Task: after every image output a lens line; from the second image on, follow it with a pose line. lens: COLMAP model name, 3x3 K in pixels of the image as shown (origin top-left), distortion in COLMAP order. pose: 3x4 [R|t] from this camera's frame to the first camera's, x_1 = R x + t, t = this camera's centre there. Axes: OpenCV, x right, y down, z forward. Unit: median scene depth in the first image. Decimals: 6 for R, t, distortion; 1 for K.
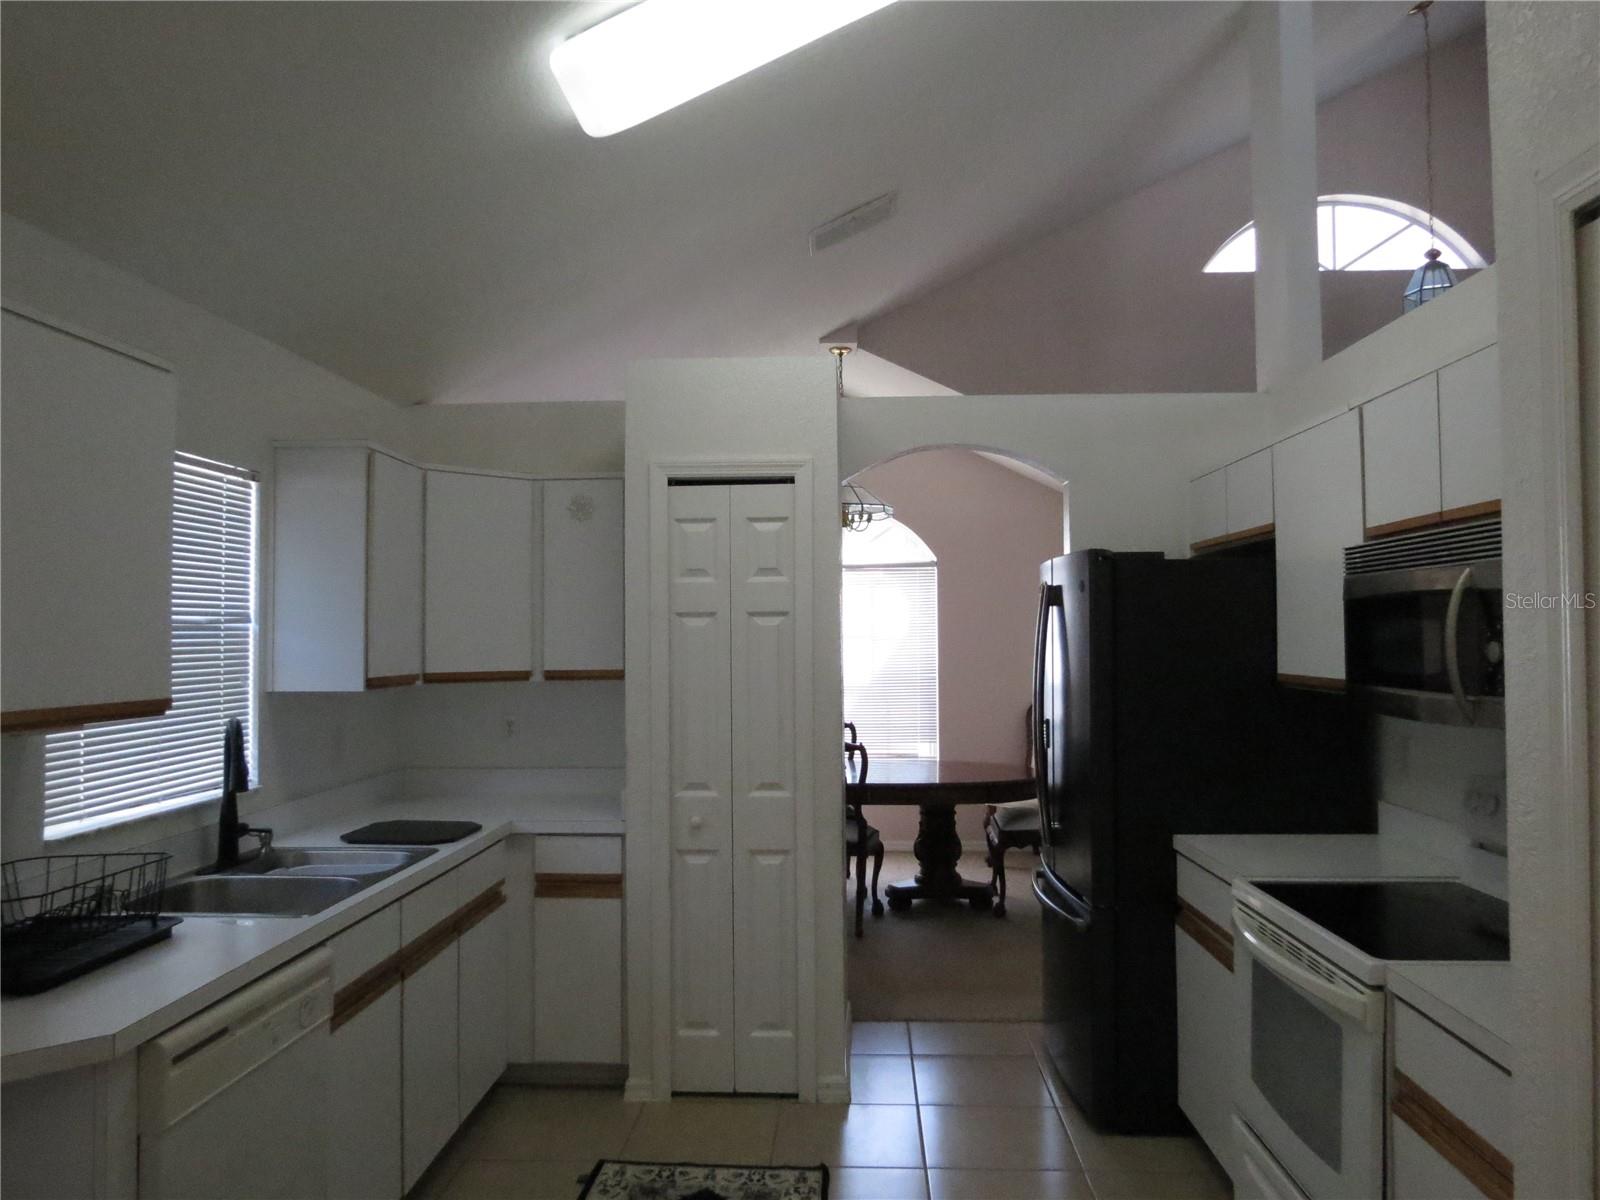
lens RADIAL K [[1141.2, 0, 797.7], [0, 1141.2, 599.4], [0, 0, 1]] dist [-0.026756, 0.000990]
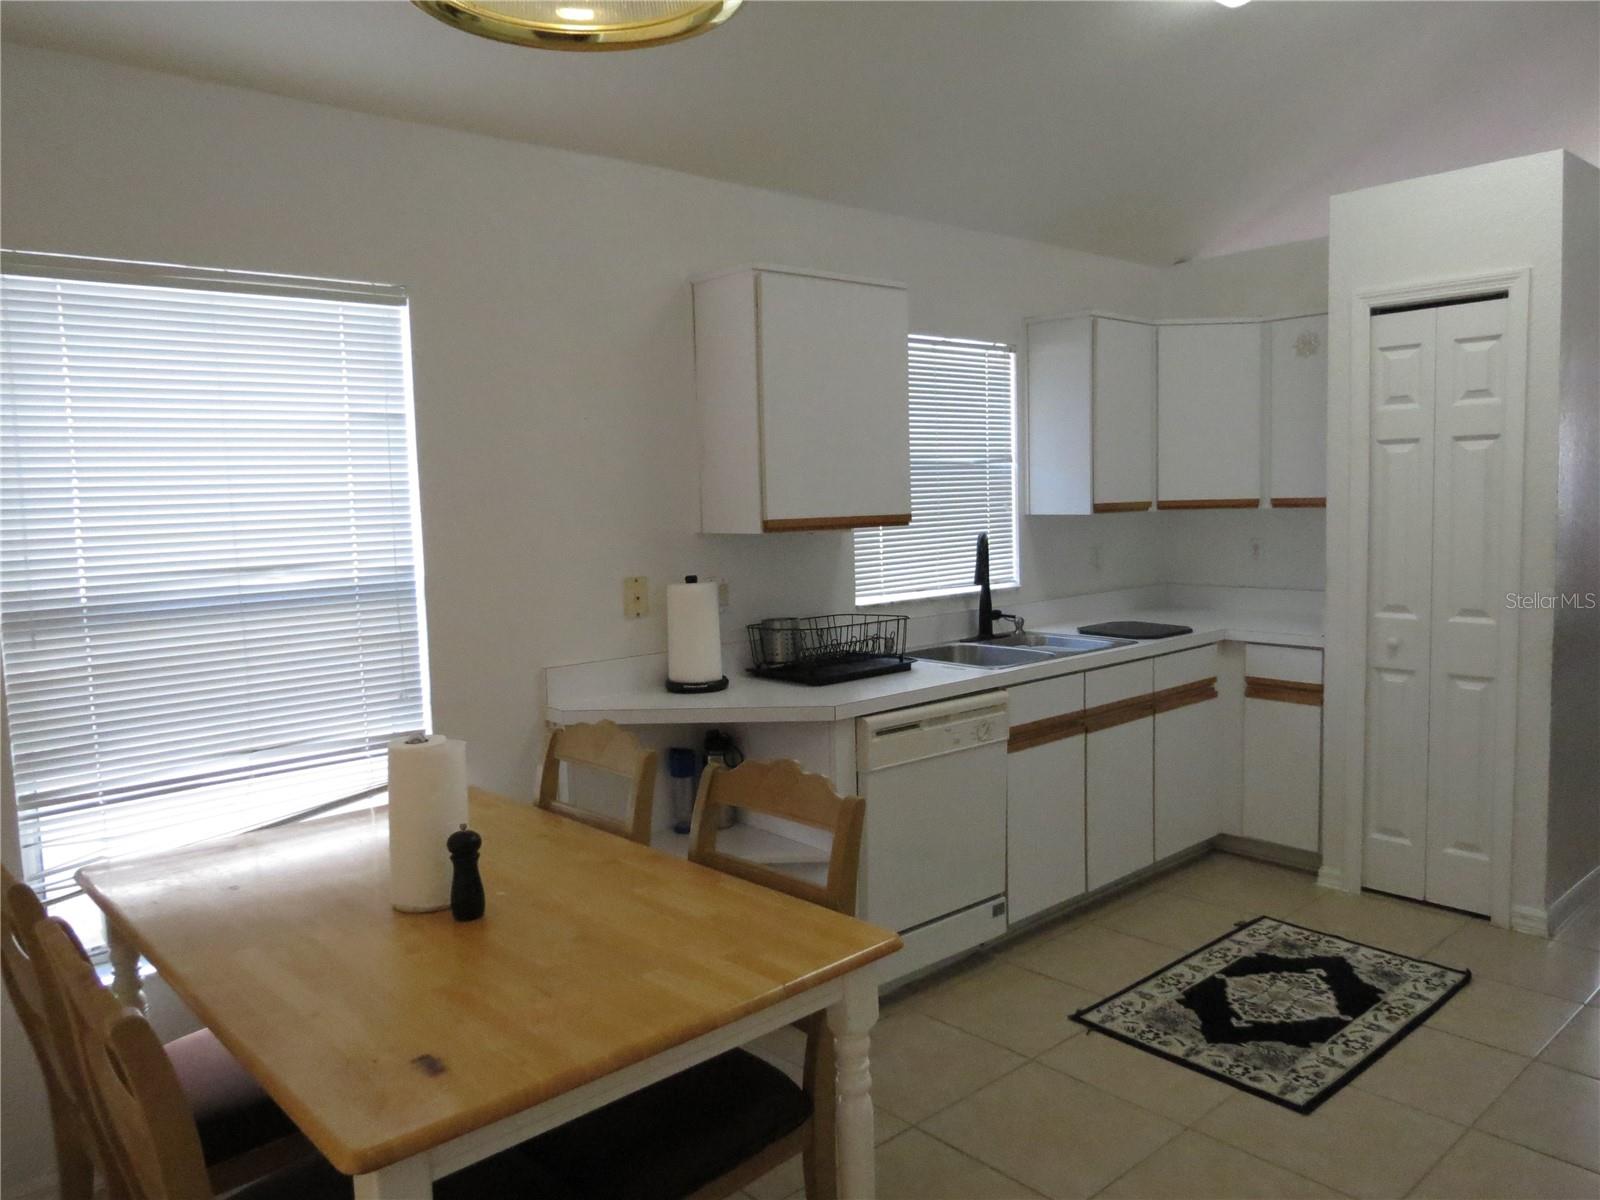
lens RADIAL K [[1141.2, 0, 793.8], [0, 1141.2, 606.5], [0, 0, 1]] dist [-0.026756, 0.000990]
pose [[0.694339, 0.059513, -0.717184, 0.294631], [0.045189, 0.991002, 0.125985, 0.008352], [0.718228, -0.119885, 0.685402, -0.107350]]
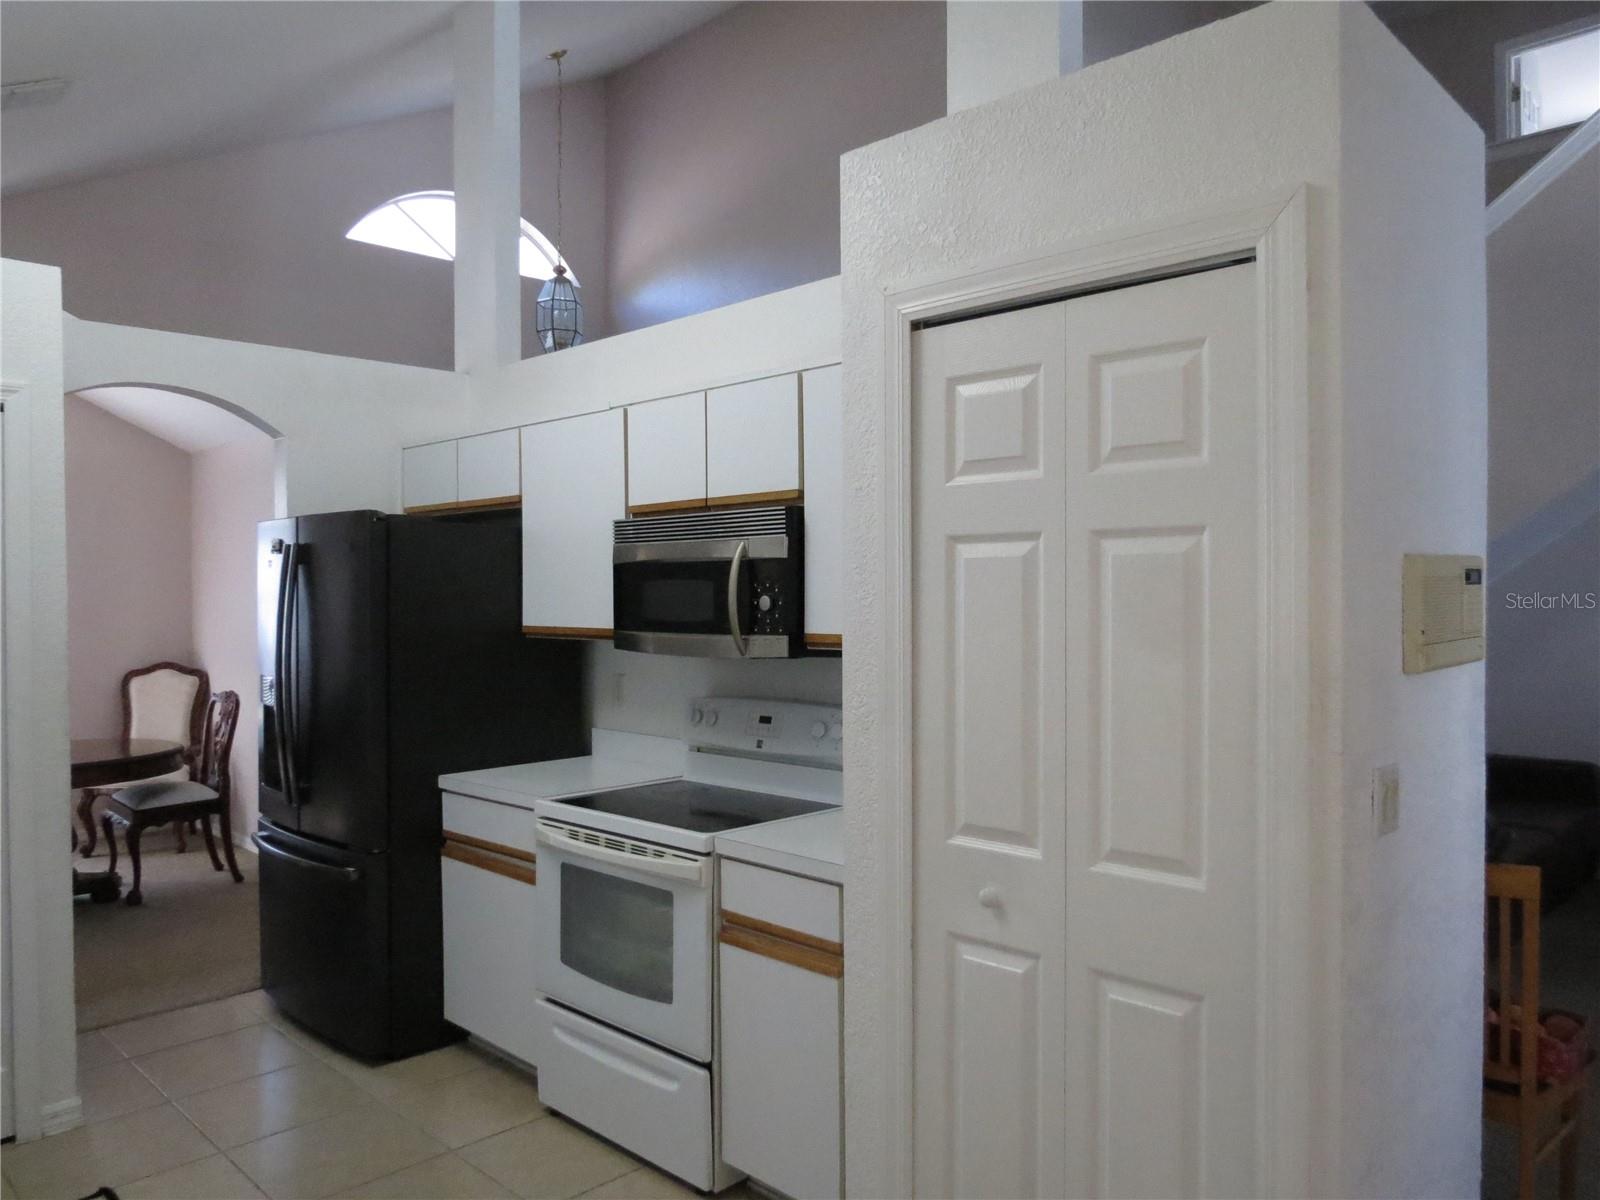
lens RADIAL K [[1141.2, 0, 811.3], [0, 1141.2, 601.6], [0, 0, 1]] dist [-0.026756, 0.000990]
pose [[0.657923, -0.009112, 0.753030, -0.254027], [-0.018396, 0.999434, 0.028167, 0.002505], [-0.752861, -0.032384, 0.657383, 0.016951]]
